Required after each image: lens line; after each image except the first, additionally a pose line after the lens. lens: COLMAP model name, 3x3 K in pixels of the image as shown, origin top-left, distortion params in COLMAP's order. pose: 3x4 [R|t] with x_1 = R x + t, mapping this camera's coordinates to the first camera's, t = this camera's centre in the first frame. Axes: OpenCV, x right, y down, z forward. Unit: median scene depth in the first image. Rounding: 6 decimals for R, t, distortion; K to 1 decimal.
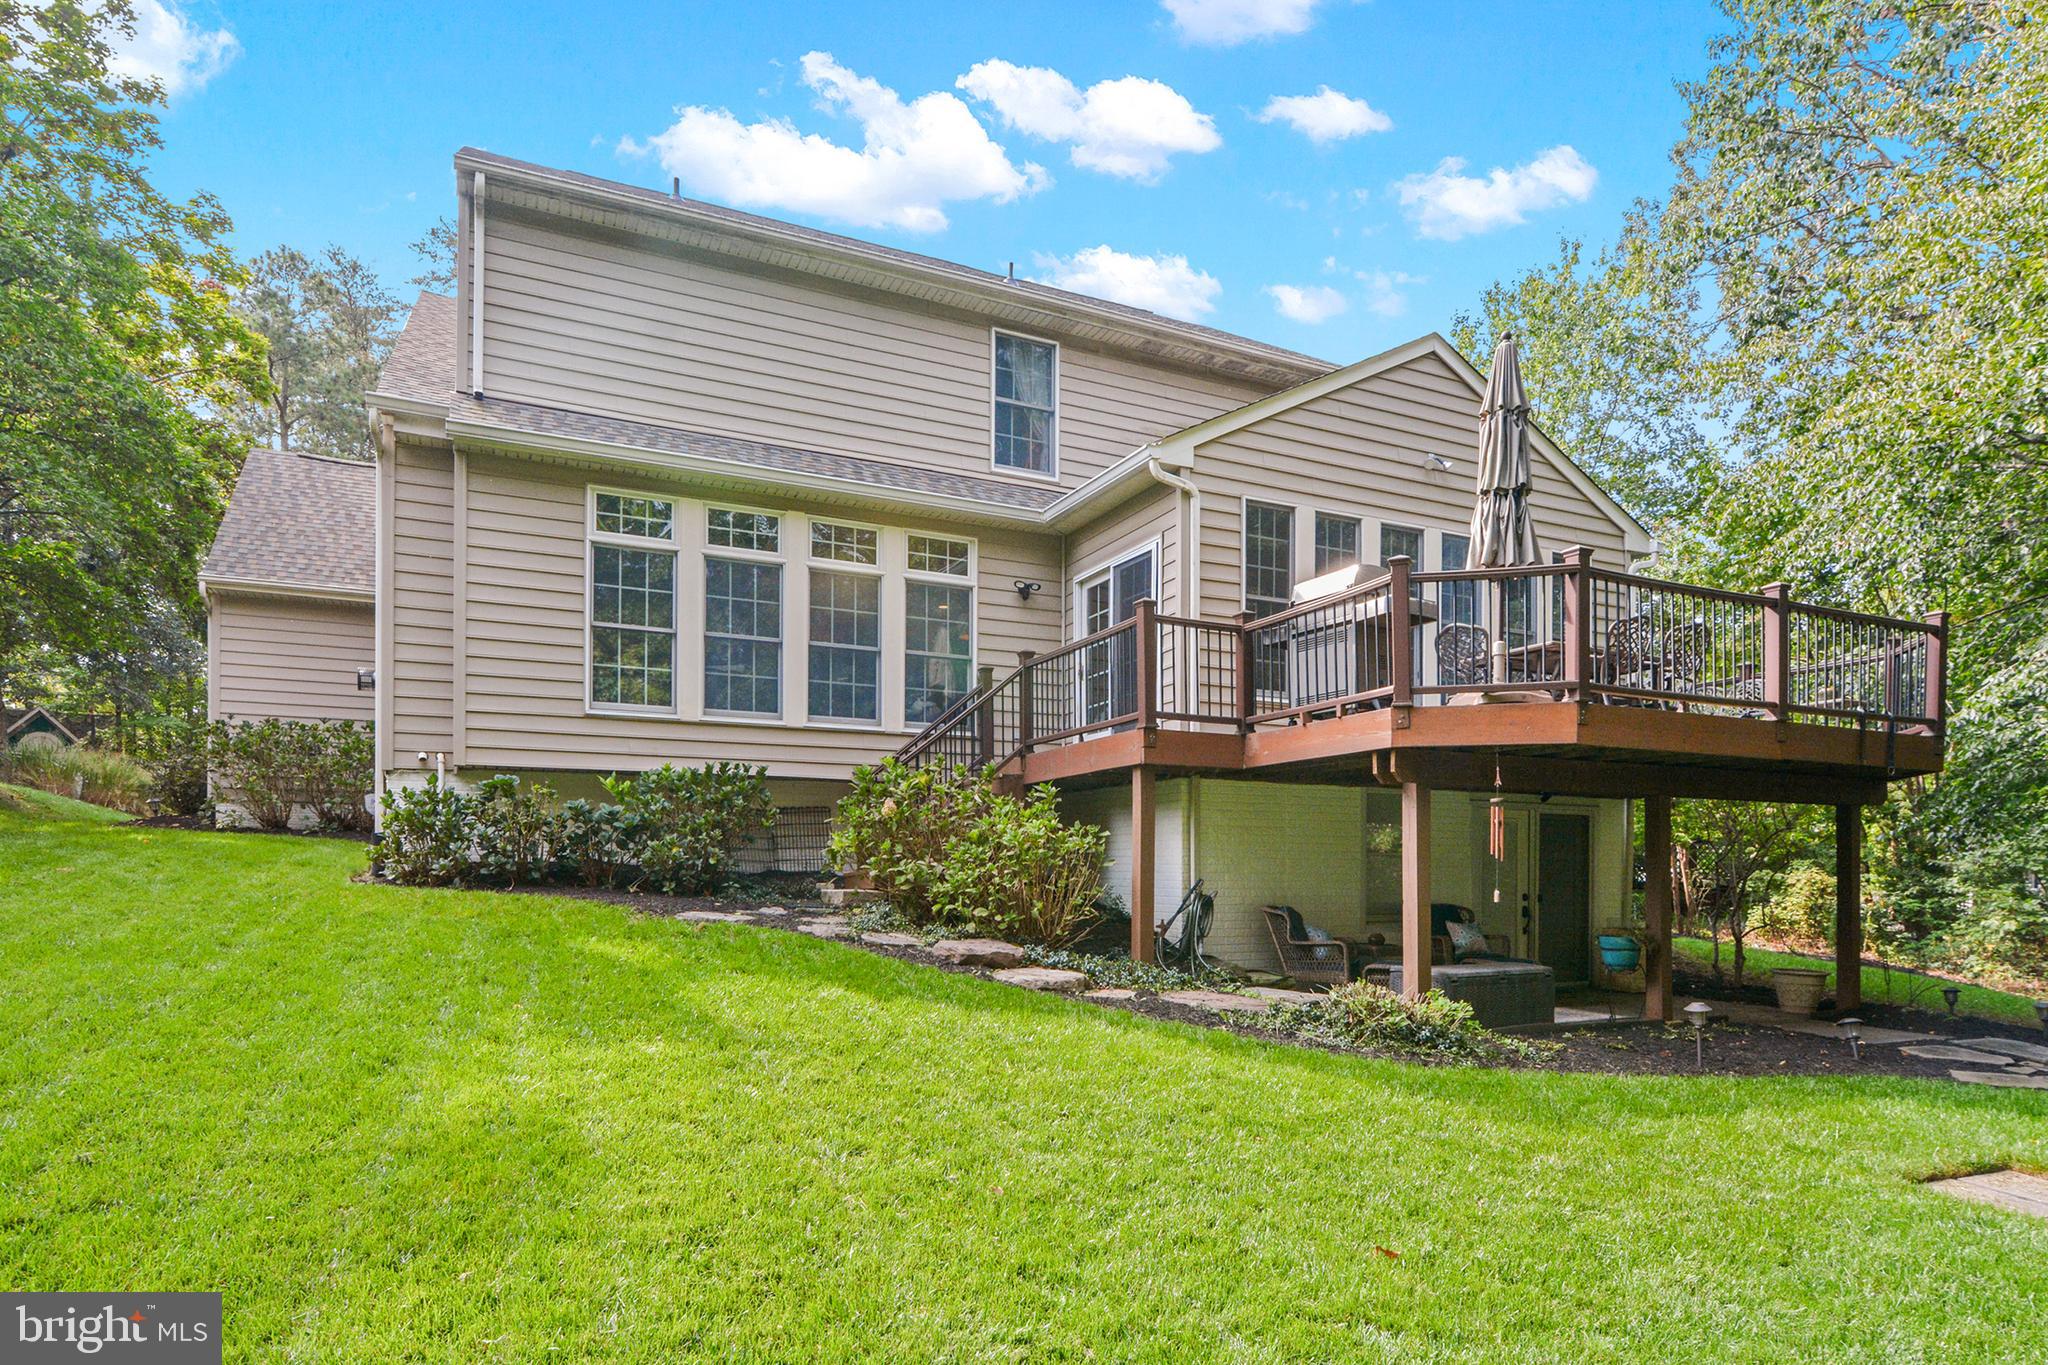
lens RADIAL K [[1158.1, 0, 1024.0], [0, 1158.1, 682.5], [0, 0, 1]] dist [-0.001165, -0.010311]
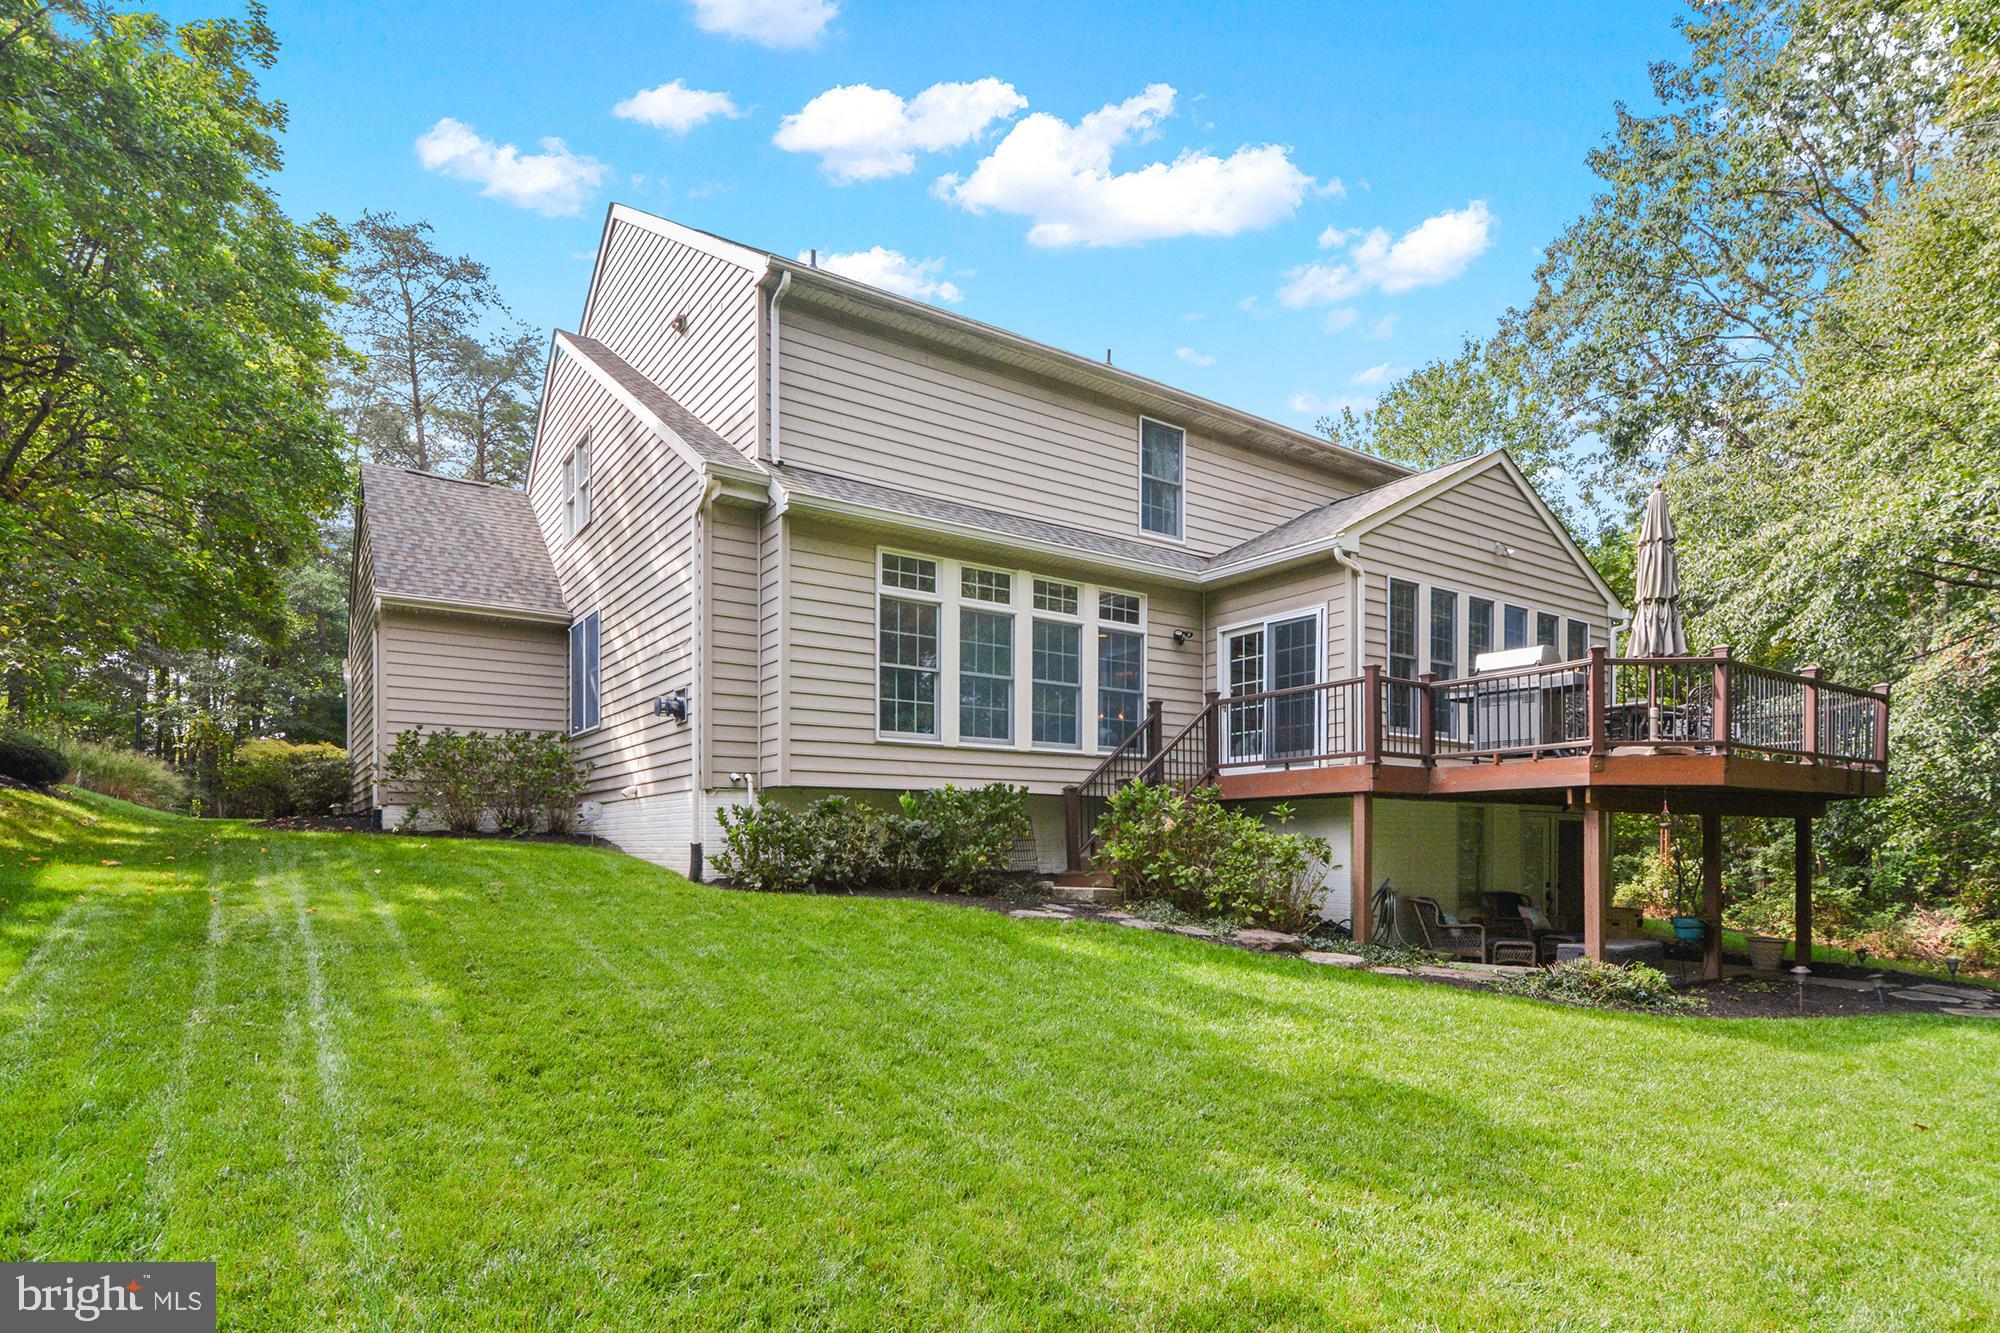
lens RADIAL K [[1081.1, 0, 1000.0], [0, 1081.1, 666.5], [0, 0, 1]] dist [-0.000547, -0.017637]
pose [[0.985631, 0.022959, 0.167343, -0.416116], [-0.022861, 0.999736, -0.002514, -0.046204], [-0.167356, -0.001347, 0.985896, -0.099293]]
